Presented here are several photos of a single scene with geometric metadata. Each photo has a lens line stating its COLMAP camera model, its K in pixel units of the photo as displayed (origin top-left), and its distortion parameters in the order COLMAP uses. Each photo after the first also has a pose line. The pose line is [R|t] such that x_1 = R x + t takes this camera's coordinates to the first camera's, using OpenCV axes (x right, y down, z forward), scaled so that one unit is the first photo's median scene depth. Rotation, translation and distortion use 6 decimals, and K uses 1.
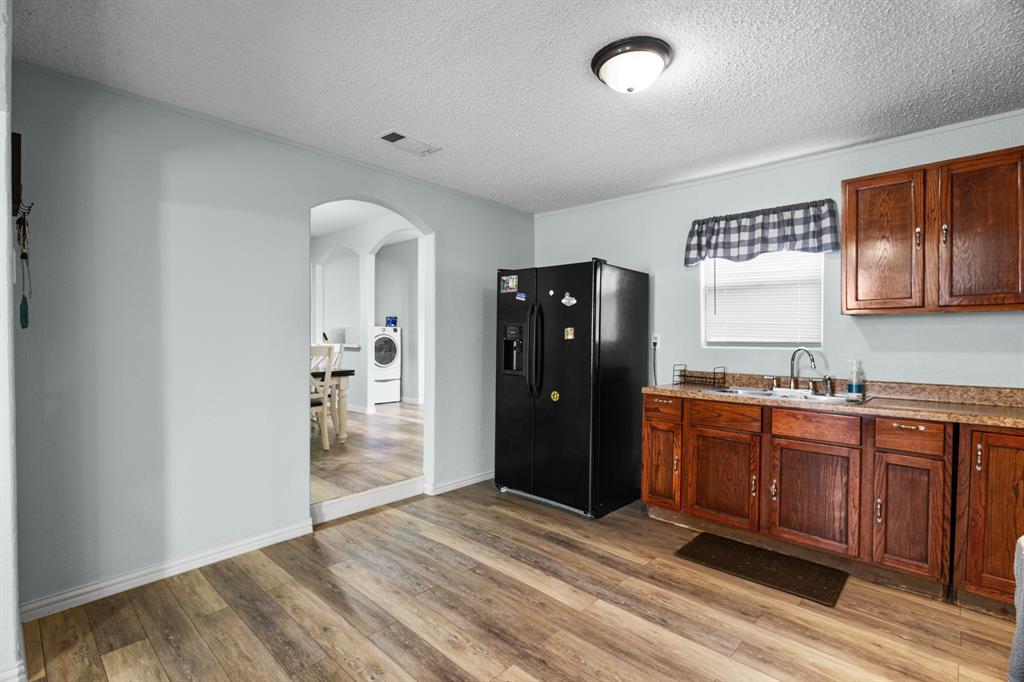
lens RADIAL K [[473.6, 0, 506.8], [0, 473.6, 340.1], [0, 0, 1]] dist [0.009701, -0.000080]
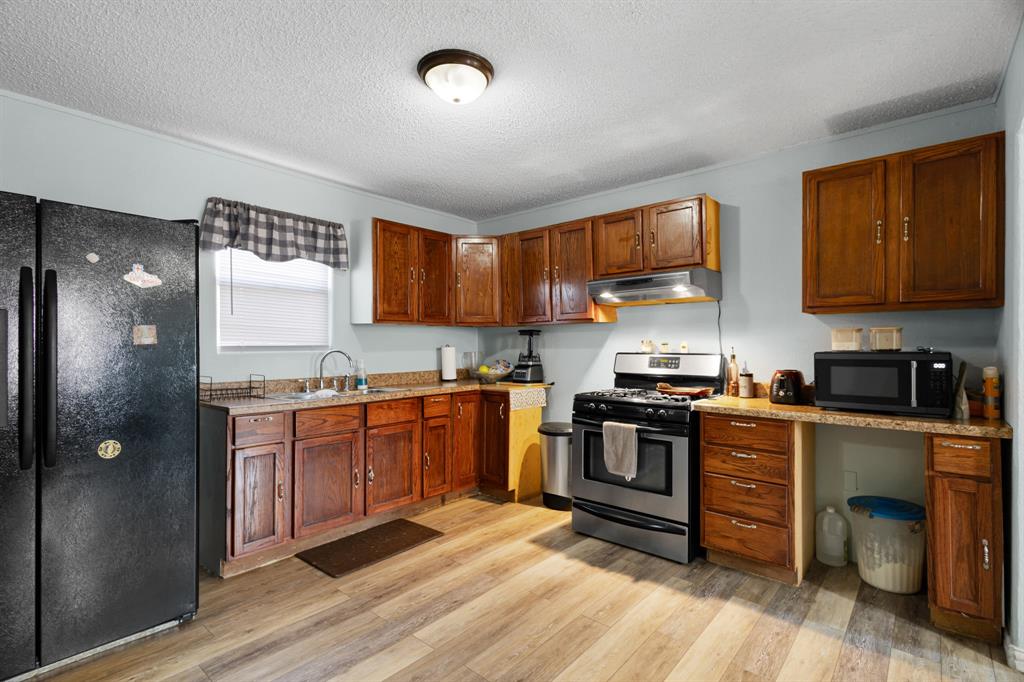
lens RADIAL K [[478.3, 0, 508.7], [0, 478.3, 343.5], [0, 0, 1]] dist [0.002422, 0.000411]
pose [[-0.046981, -0.005224, 0.998882, -0.495489], [0.005559, 0.999969, 0.005491, -0.004265], [-0.998880, 0.005811, -0.046950, 0.598492]]
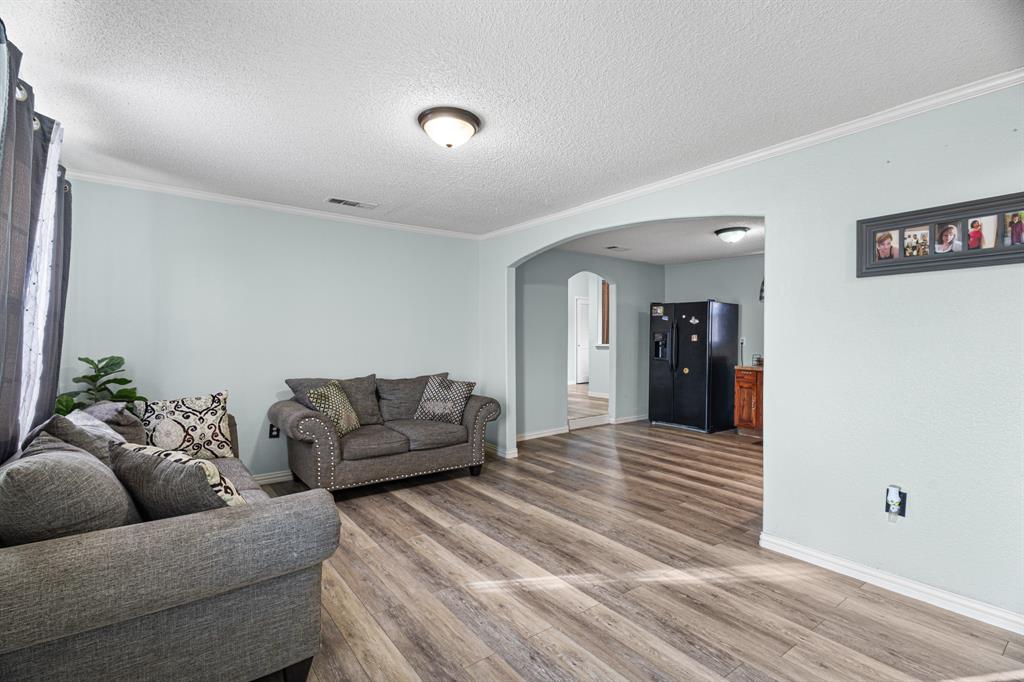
lens RADIAL K [[467.2, 0, 512.0], [0, 467.2, 341.0], [0, 0, 1]] dist [0.002871, 0.000087]
pose [[0.988265, -0.001576, -0.152744, -0.319580], [0.002370, 0.999985, 0.005020, -0.013522], [0.152734, -0.005323, 0.988253, -1.017339]]
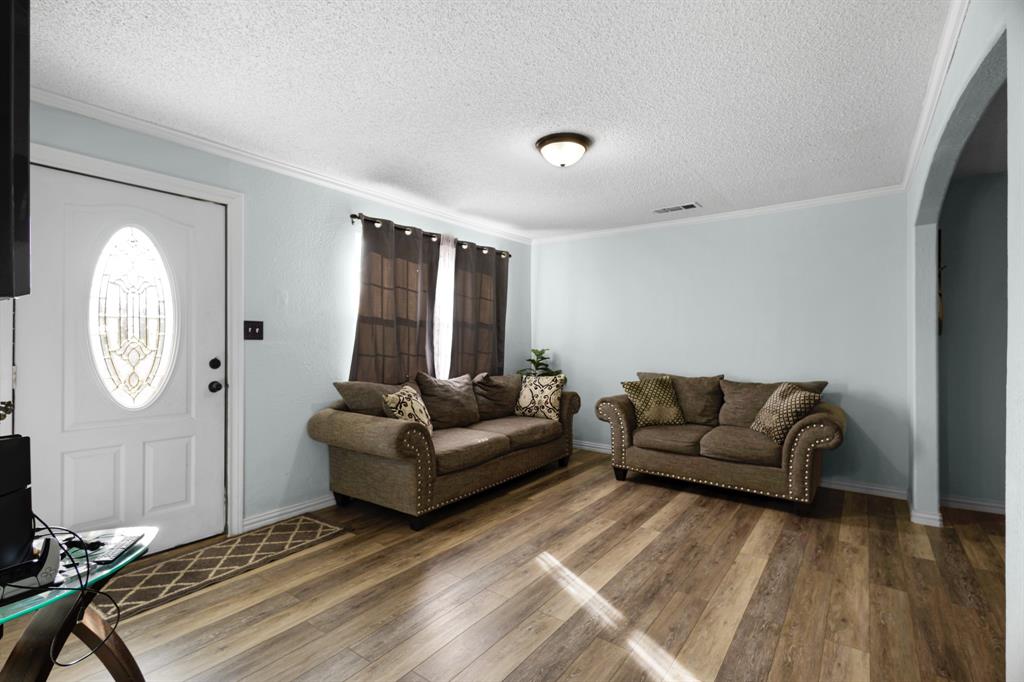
lens RADIAL K [[477.0, 0, 508.9], [0, 477.0, 339.1], [0, 0, 1]] dist [0.005499, 0.000110]
pose [[0.132008, -0.005248, -0.991235, 0.335362], [-0.000368, 0.999986, -0.005344, -0.002997], [0.991249, 0.001070, 0.132004, -0.481315]]
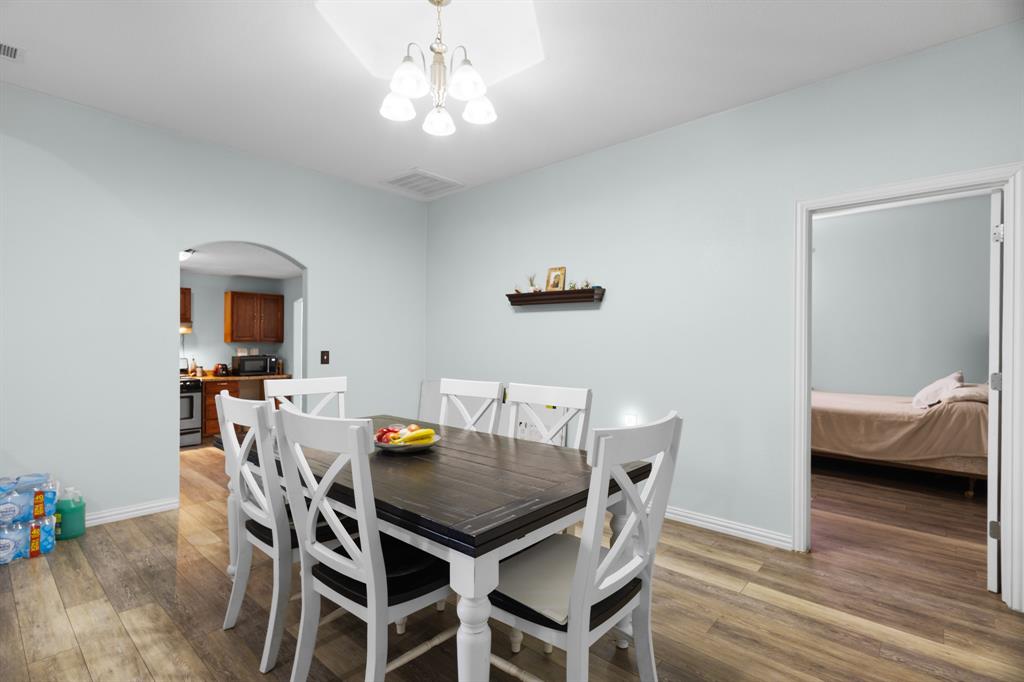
lens RADIAL K [[478.3, 0, 508.7], [0, 478.3, 343.5], [0, 0, 1]] dist [0.002422, 0.000411]
pose [[-0.999384, -0.010083, -0.033611, -0.919709], [-0.010141, 0.999947, 0.001552, -0.060242], [0.033593, 0.001892, -0.999434, 2.328787]]
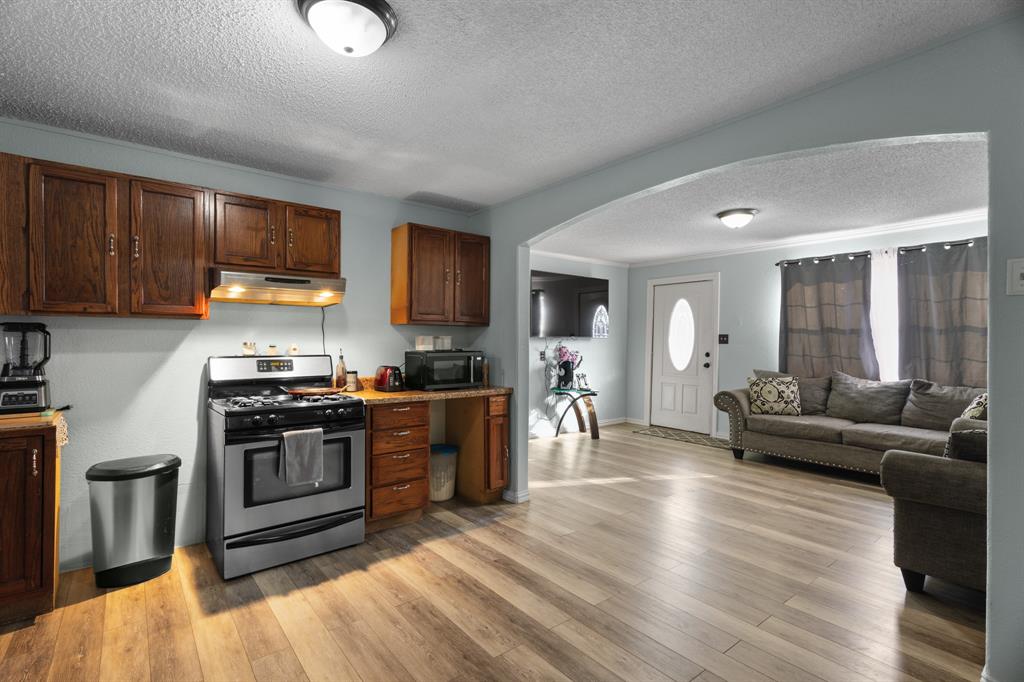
lens RADIAL K [[477.0, 0, 508.9], [0, 477.0, 339.1], [0, 0, 1]] dist [0.005499, 0.000110]
pose [[-0.991714, -0.008026, 0.128215, -0.083234], [-0.008571, 0.999956, -0.003693, -0.011221], [-0.128180, -0.004761, -0.991740, 1.143696]]
